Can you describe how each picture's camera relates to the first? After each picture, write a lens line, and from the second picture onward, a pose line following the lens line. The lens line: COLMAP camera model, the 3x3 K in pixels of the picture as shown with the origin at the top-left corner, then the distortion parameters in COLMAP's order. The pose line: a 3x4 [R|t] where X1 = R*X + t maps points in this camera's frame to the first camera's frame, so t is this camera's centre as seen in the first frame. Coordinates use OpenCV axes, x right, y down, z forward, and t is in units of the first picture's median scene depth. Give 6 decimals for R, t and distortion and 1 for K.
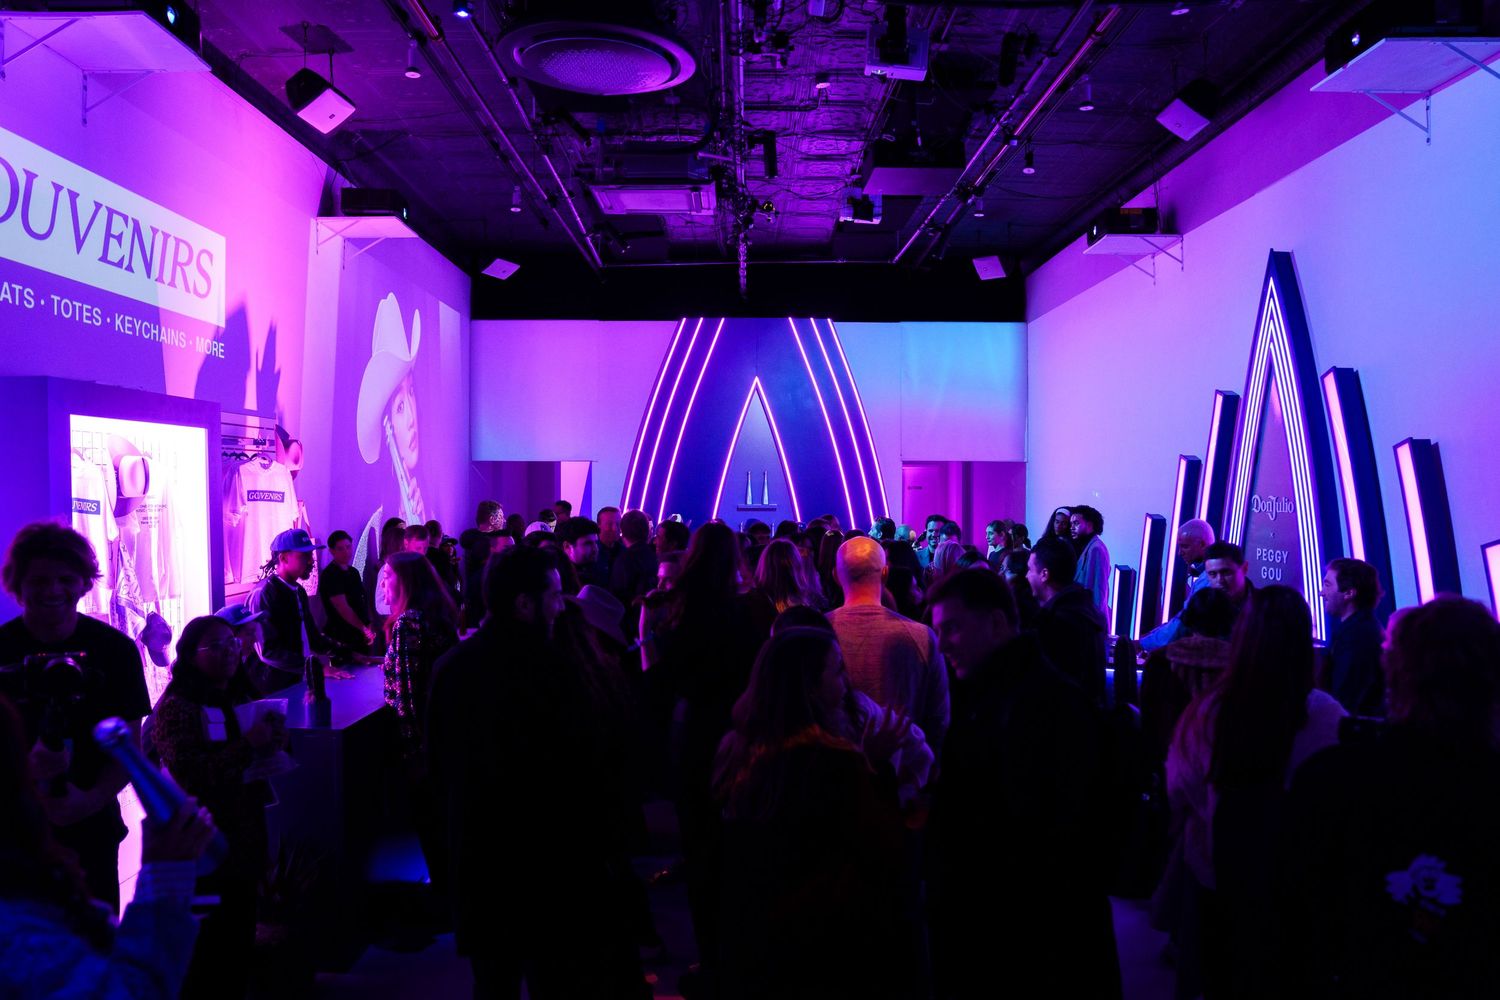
lens RADIAL K [[1041.4, 0, 750.3], [0, 1041.4, 493.4], [0, 0, 1]] dist [-0.000774, 0.001027]
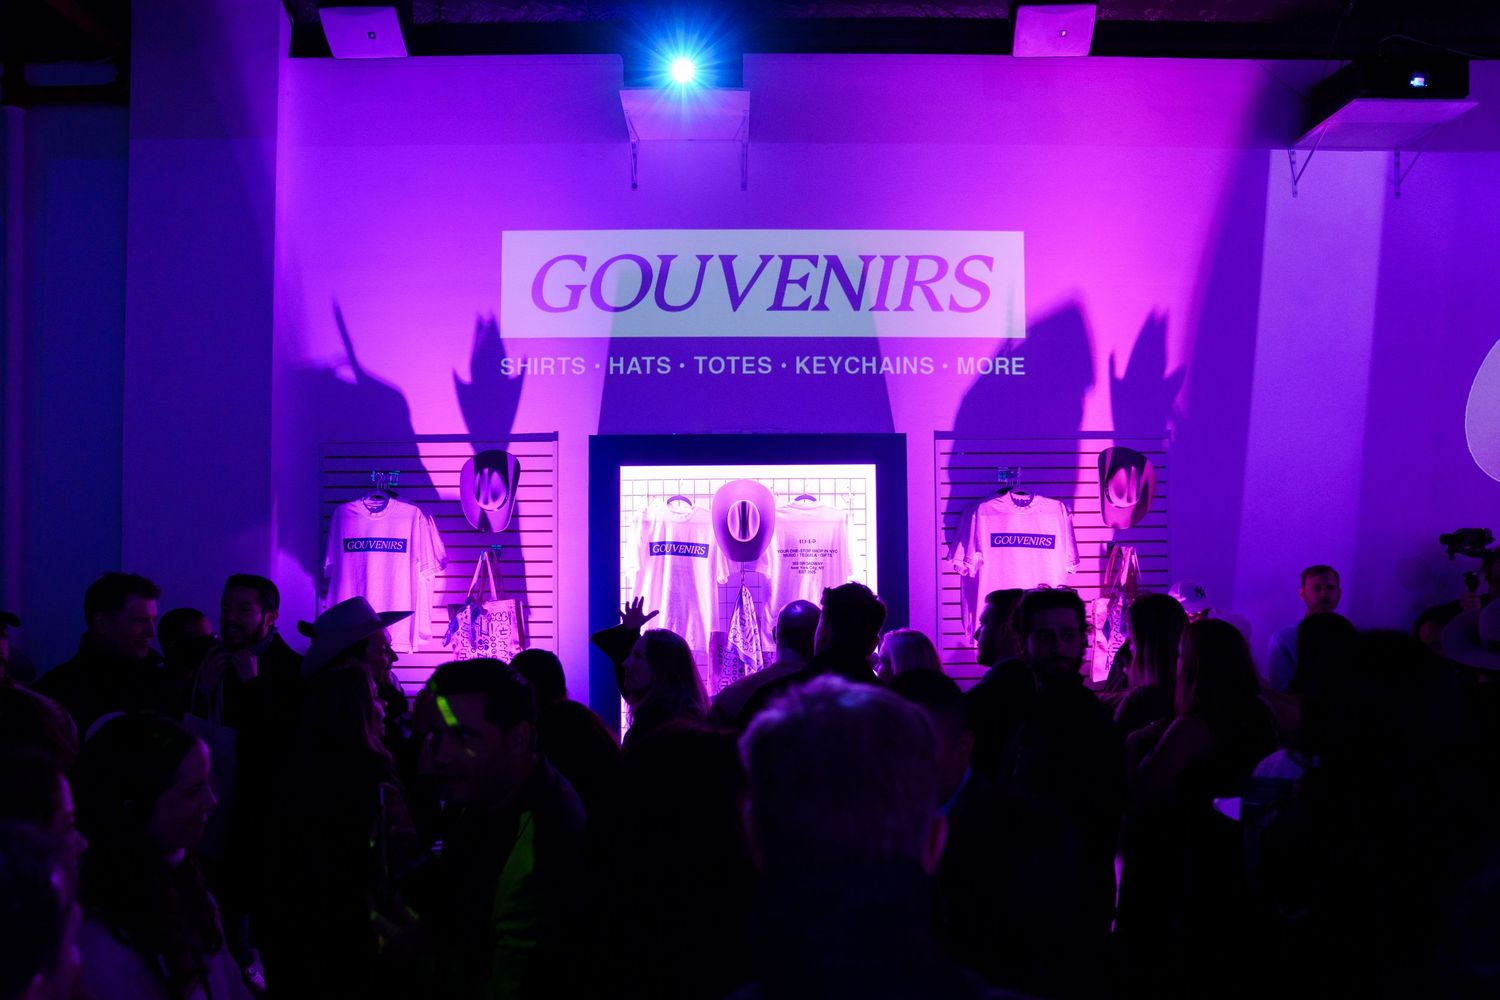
lens RADIAL K [[1075.2, 0, 750.1], [0, 1075.2, 500.0], [0, 0, 1]] dist [-0.099100, -0.001002]
pose [[0.009006, -0.045351, -0.998931, 0.403990], [-0.001091, 0.998970, -0.045362, 0.010250], [0.999959, 0.001498, 0.008947, 0.935905]]
